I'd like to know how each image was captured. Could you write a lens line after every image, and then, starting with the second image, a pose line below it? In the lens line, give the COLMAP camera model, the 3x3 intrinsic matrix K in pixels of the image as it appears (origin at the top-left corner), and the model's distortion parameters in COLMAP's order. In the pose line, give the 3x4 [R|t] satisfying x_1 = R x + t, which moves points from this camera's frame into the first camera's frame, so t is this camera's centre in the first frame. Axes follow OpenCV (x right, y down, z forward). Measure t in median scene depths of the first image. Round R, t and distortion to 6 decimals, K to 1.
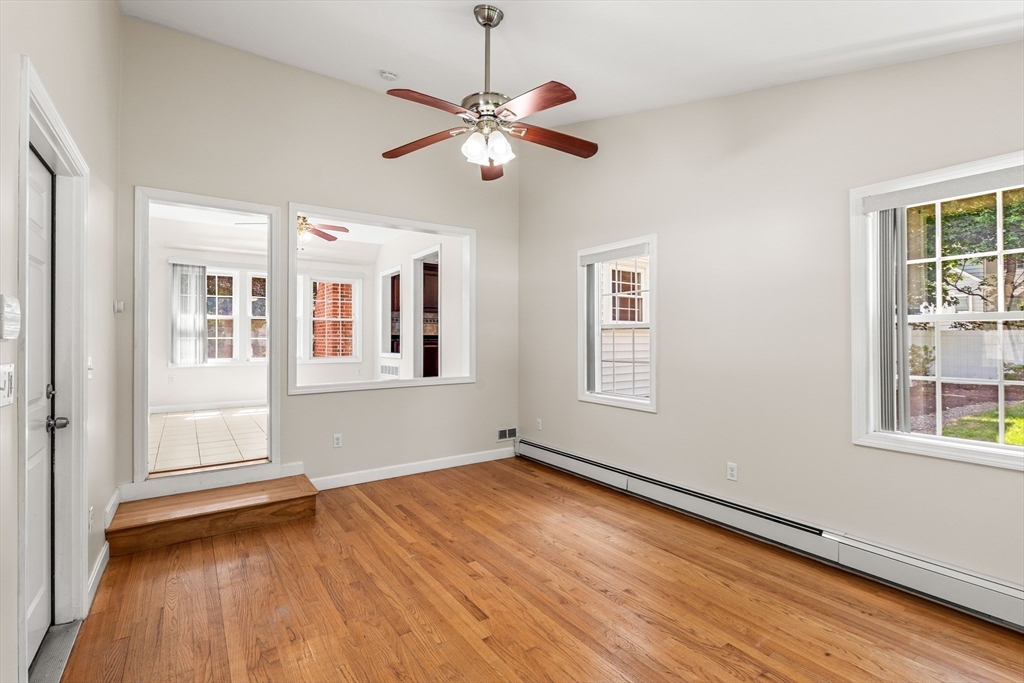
lens RADIAL K [[455.9, 0, 509.9], [0, 455.9, 336.1], [0, 0, 1]] dist [-0.000668, -0.000048]
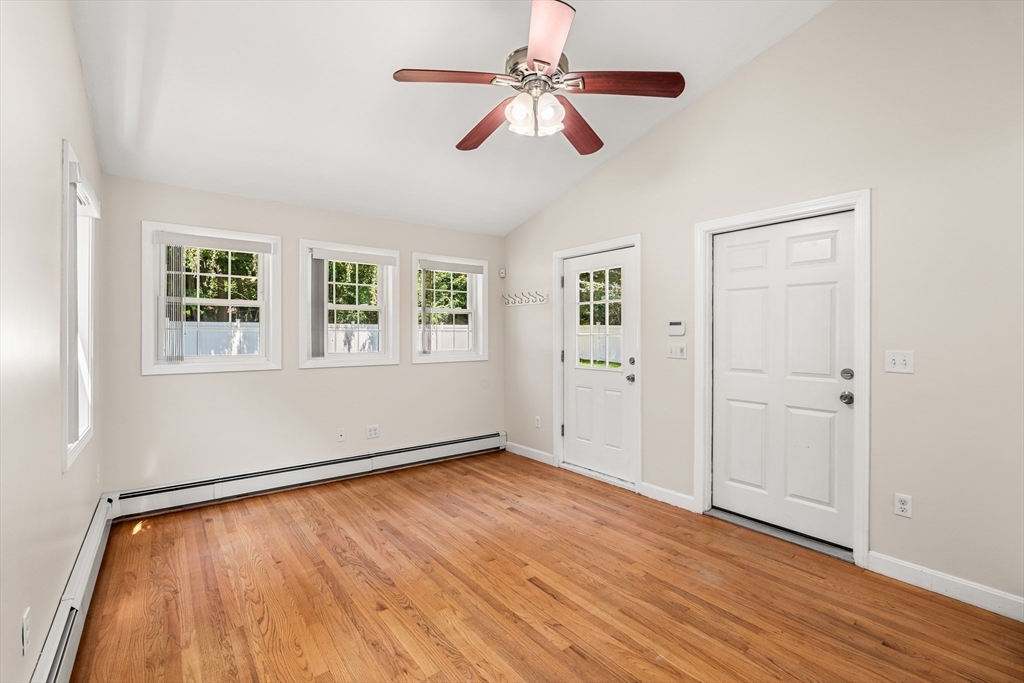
lens RADIAL K [[455.9, 0, 509.9], [0, 455.9, 336.1], [0, 0, 1]] dist [-0.000668, -0.000048]
pose [[-0.999296, 0.000365, -0.037516, 0.037214], [0.000525, 0.999991, -0.004254, 0.012811], [0.037514, -0.004271, -0.999287, 2.029173]]
